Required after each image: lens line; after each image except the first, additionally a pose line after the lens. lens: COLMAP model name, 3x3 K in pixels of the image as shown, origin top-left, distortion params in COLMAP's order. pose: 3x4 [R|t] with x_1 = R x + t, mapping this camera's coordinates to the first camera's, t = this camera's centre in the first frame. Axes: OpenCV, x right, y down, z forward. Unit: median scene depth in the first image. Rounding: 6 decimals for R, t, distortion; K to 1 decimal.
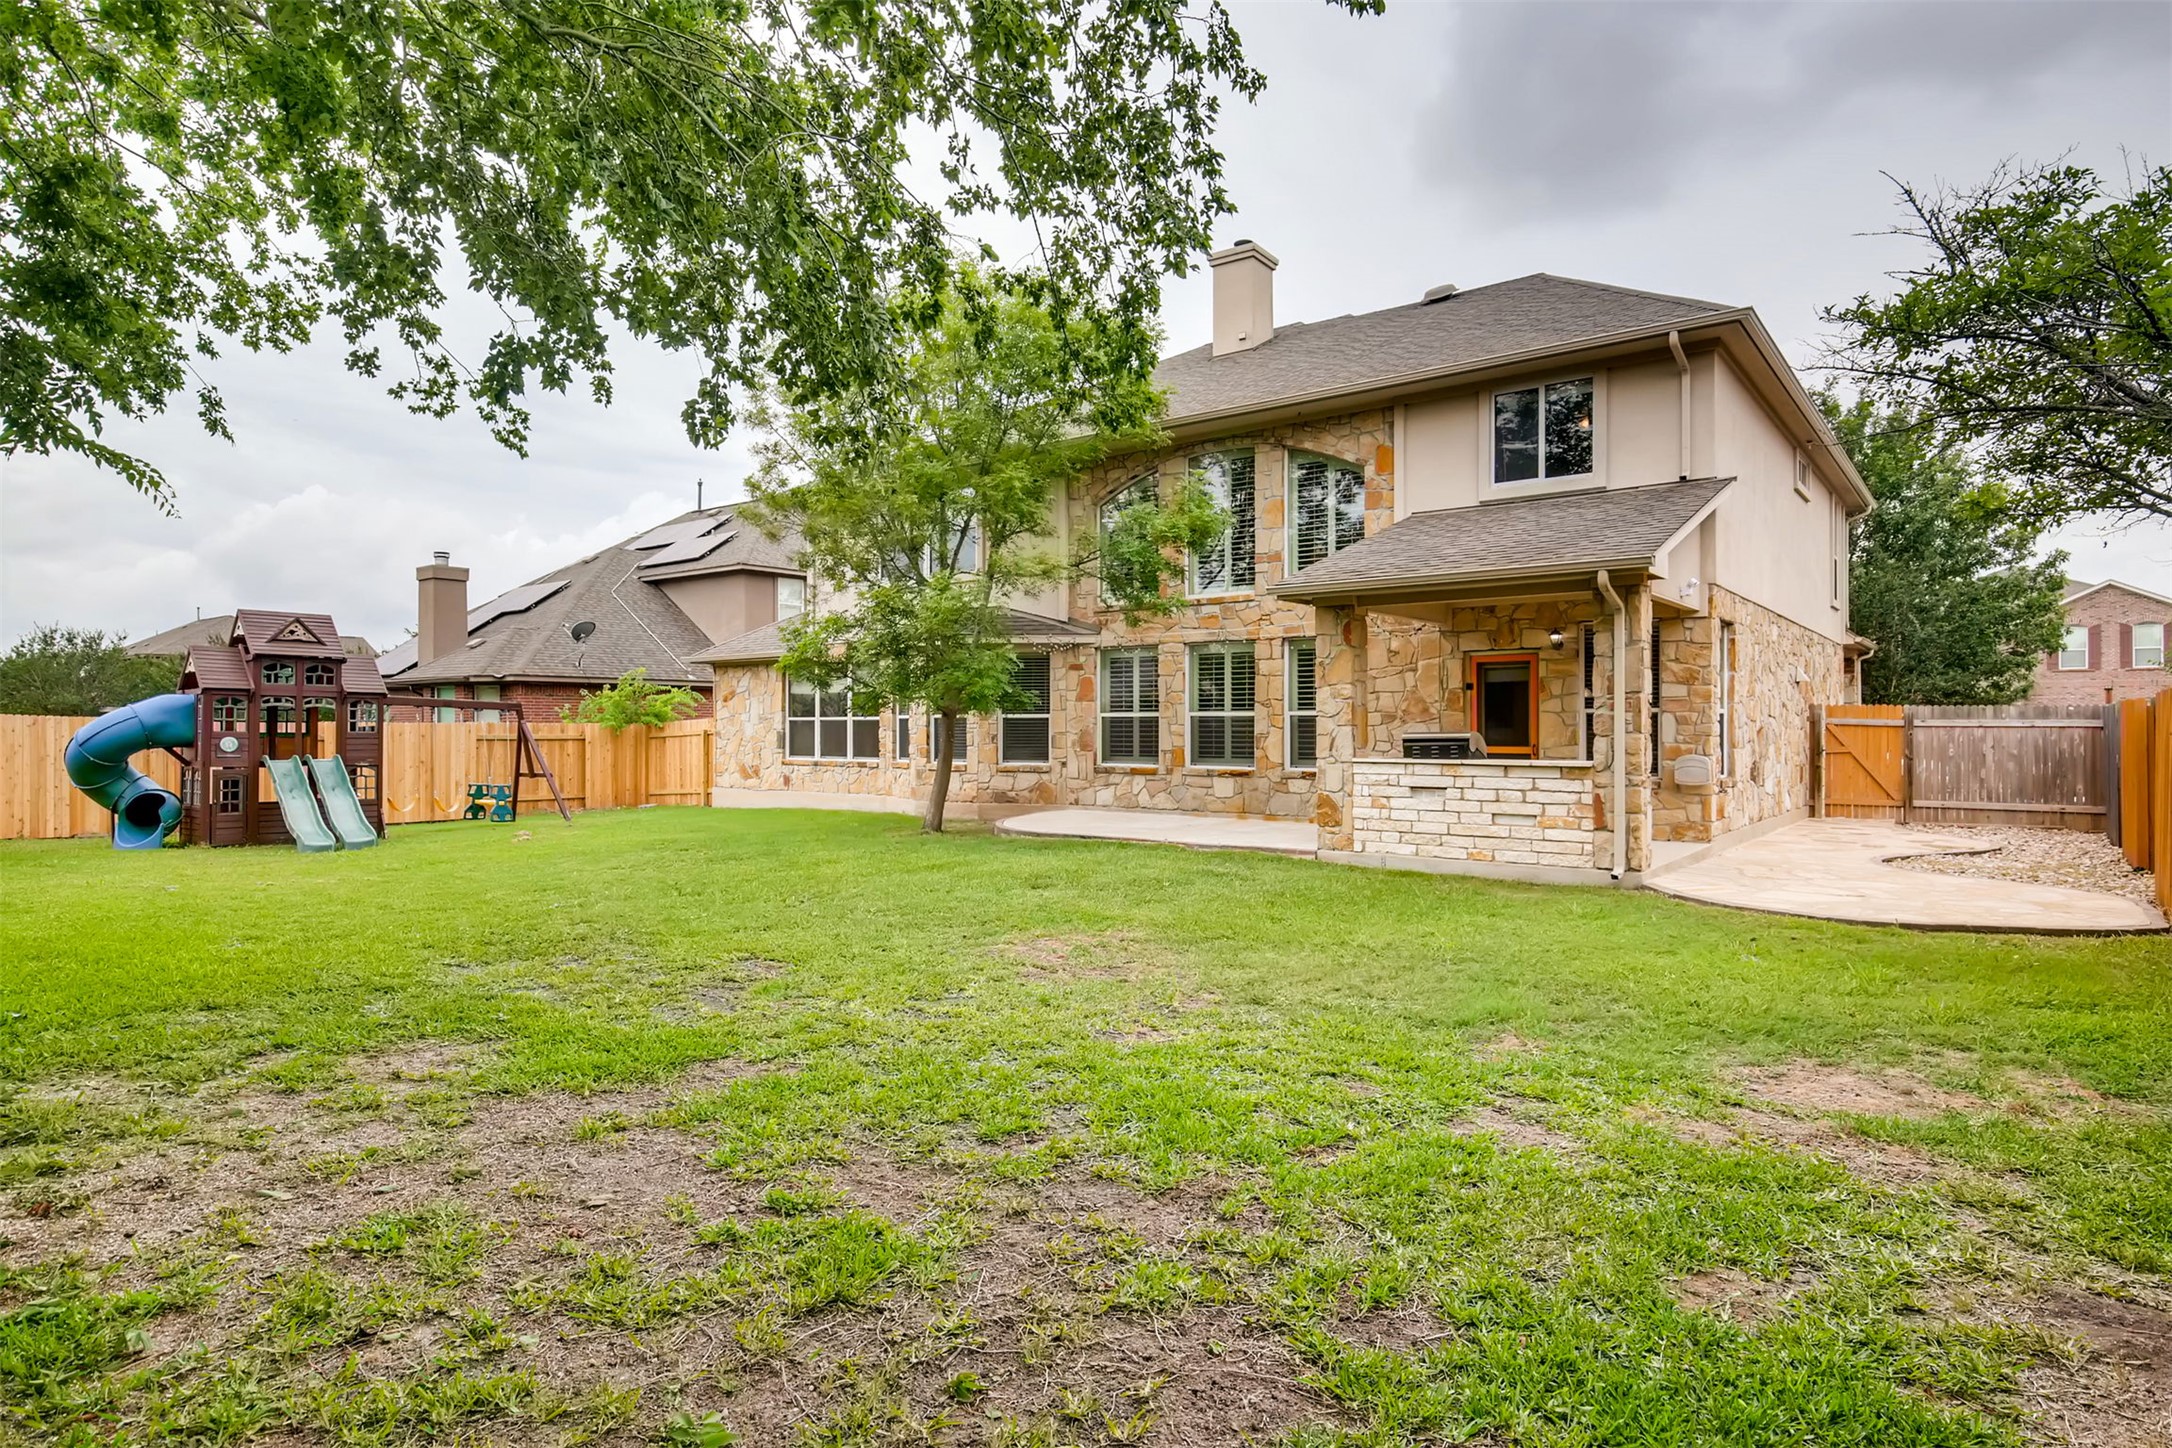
lens RADIAL K [[1159.6, 0, 1086.0], [0, 1159.6, 724.0], [0, 0, 1]] dist [-0.000652, 0.000051]
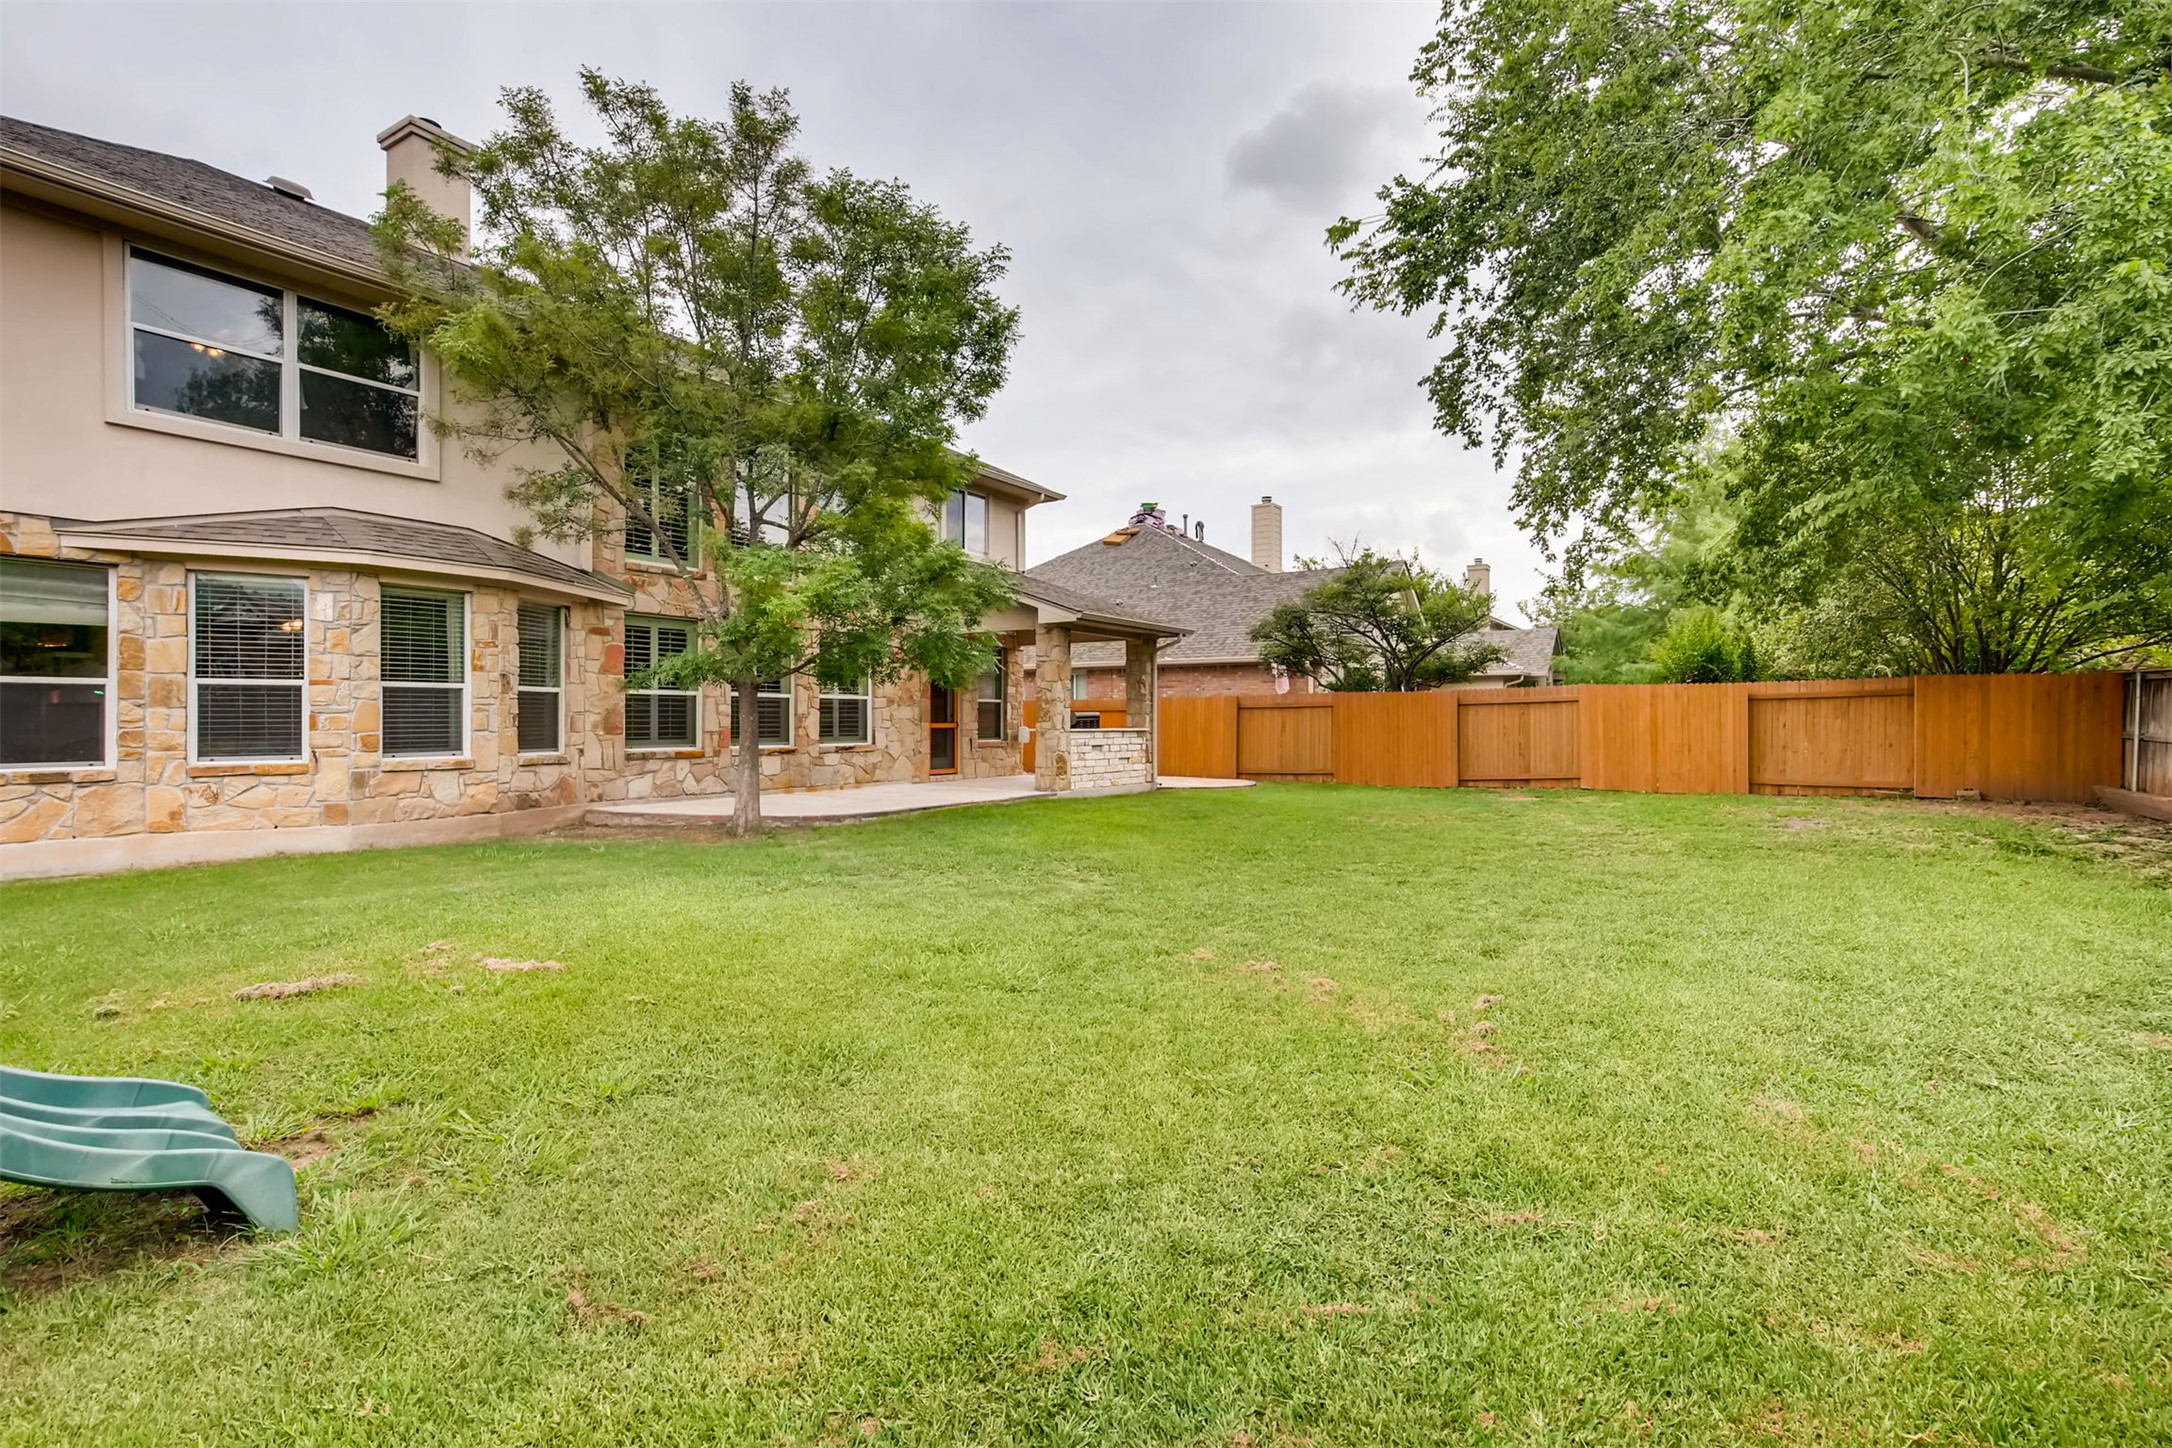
lens RADIAL K [[1035.7, 0, 1086.0], [0, 1035.7, 724.0], [0, 0, 1]] dist [0.033835, 0.000172]
pose [[-0.069231, -0.007269, 0.997574, -0.795255], [-0.008836, 0.999939, 0.006673, 0.008193], [-0.997562, -0.008352, -0.069291, 0.744948]]
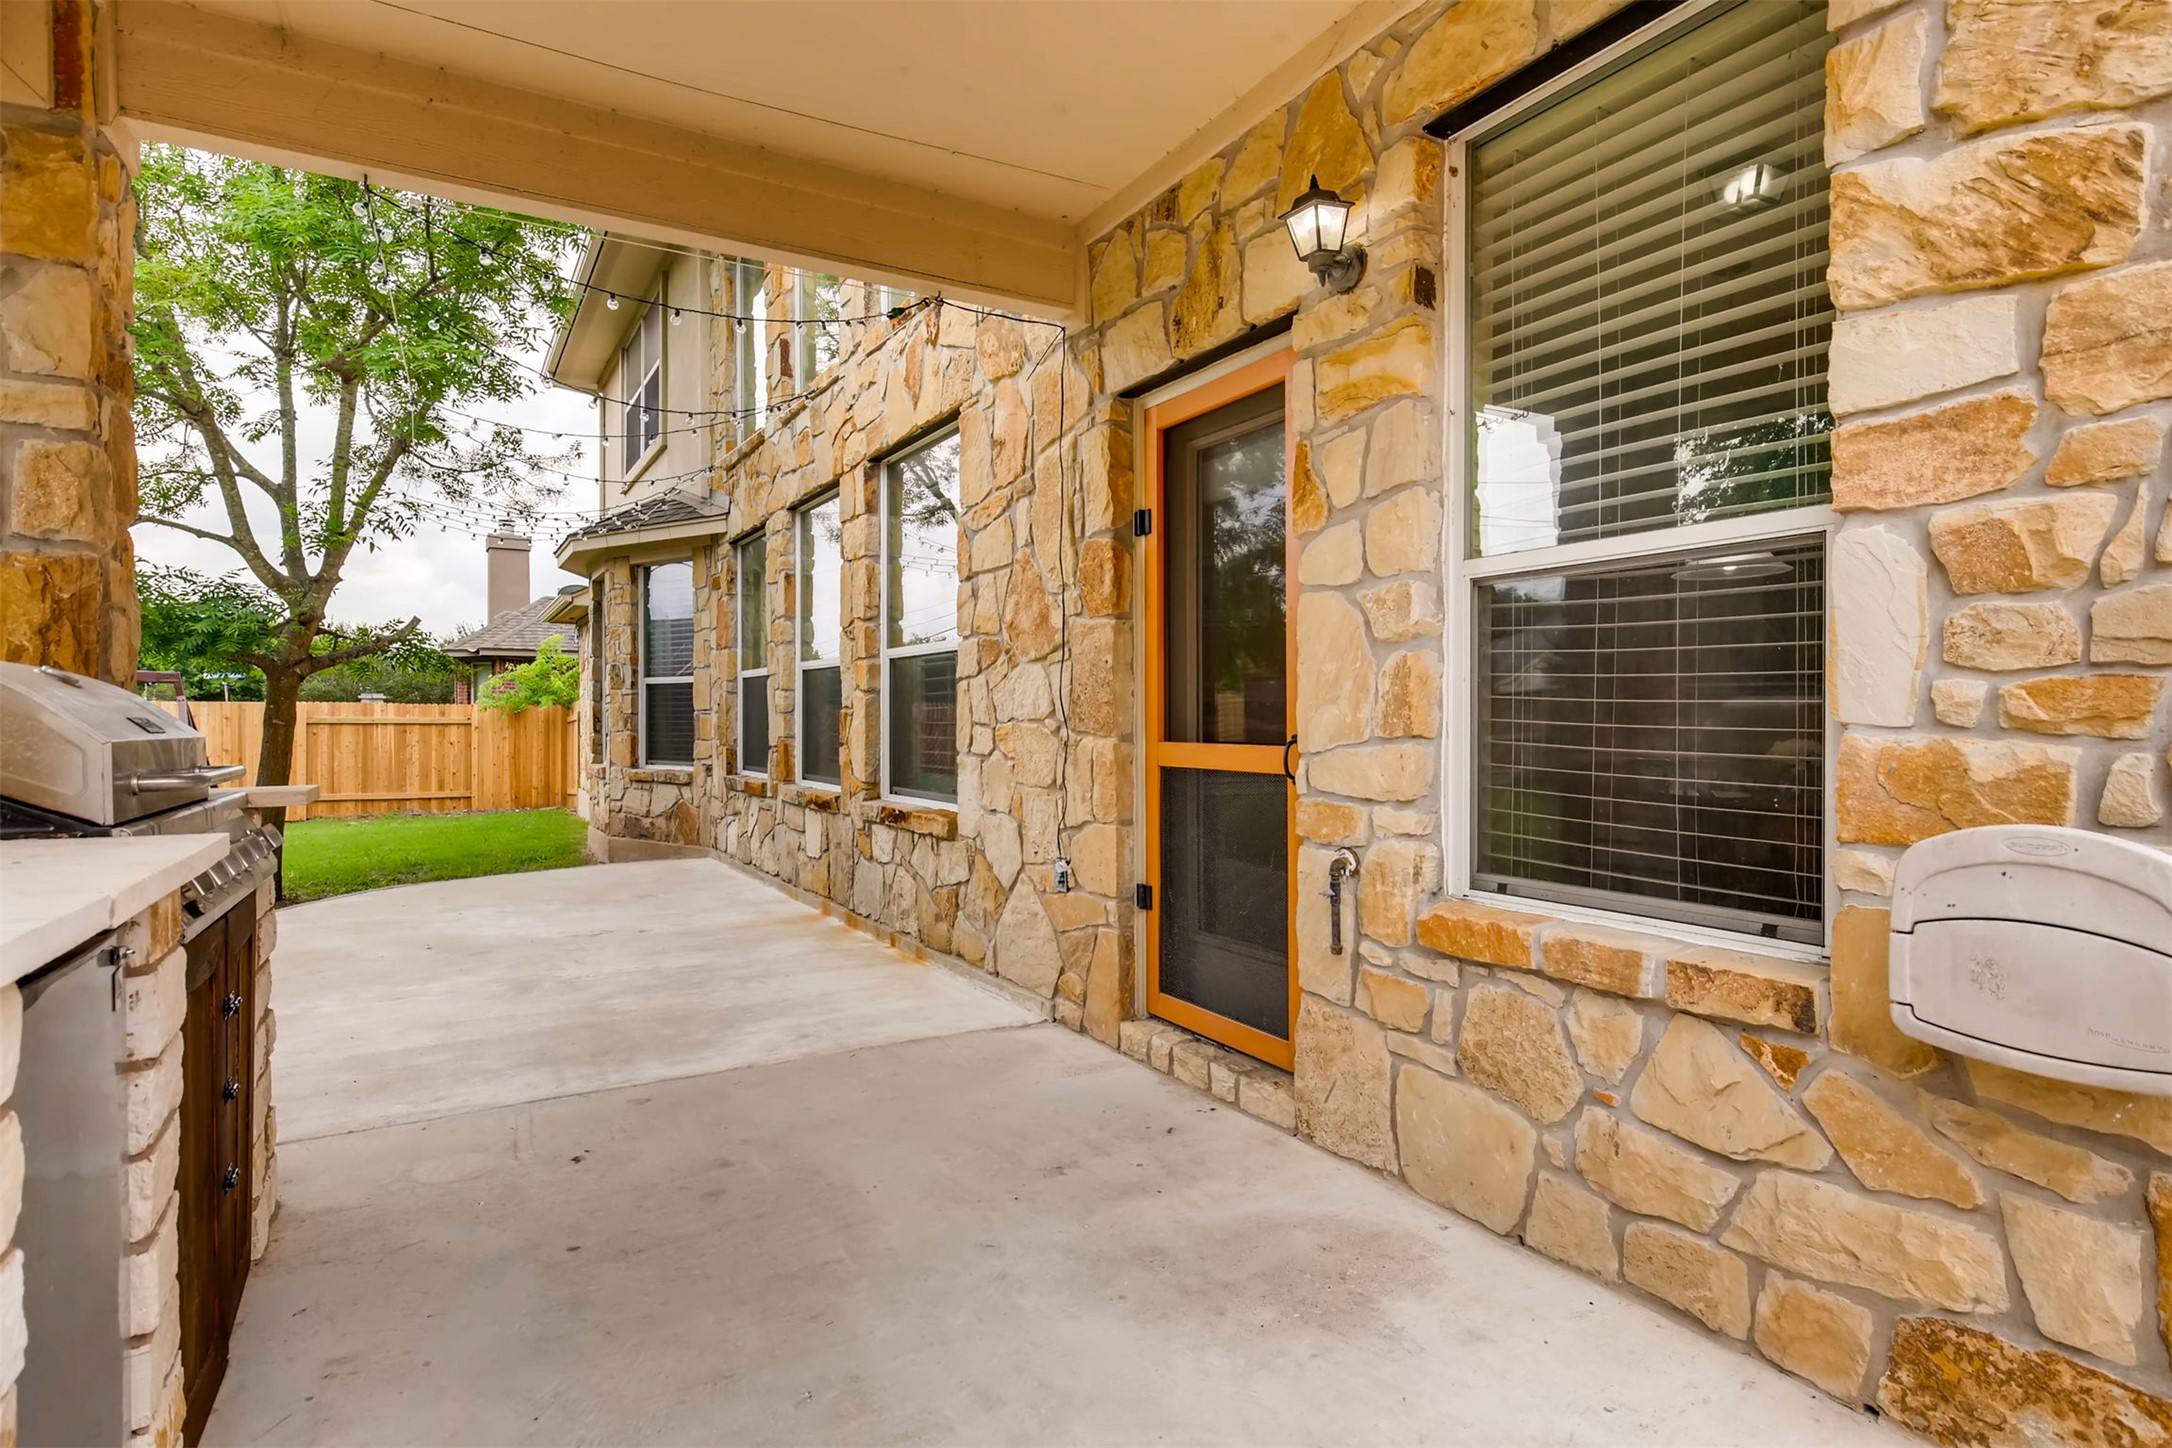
lens RADIAL K [[1122.5, 0, 1086.0], [0, 1122.5, 724.0], [0, 0, 1]] dist [0.003015, 0.000609]
pose [[0.927993, -0.000329, -0.372597, 0.347122], [0.004163, 0.999946, 0.009486, 0.010444], [0.372573, -0.010354, 0.927945, 0.624771]]
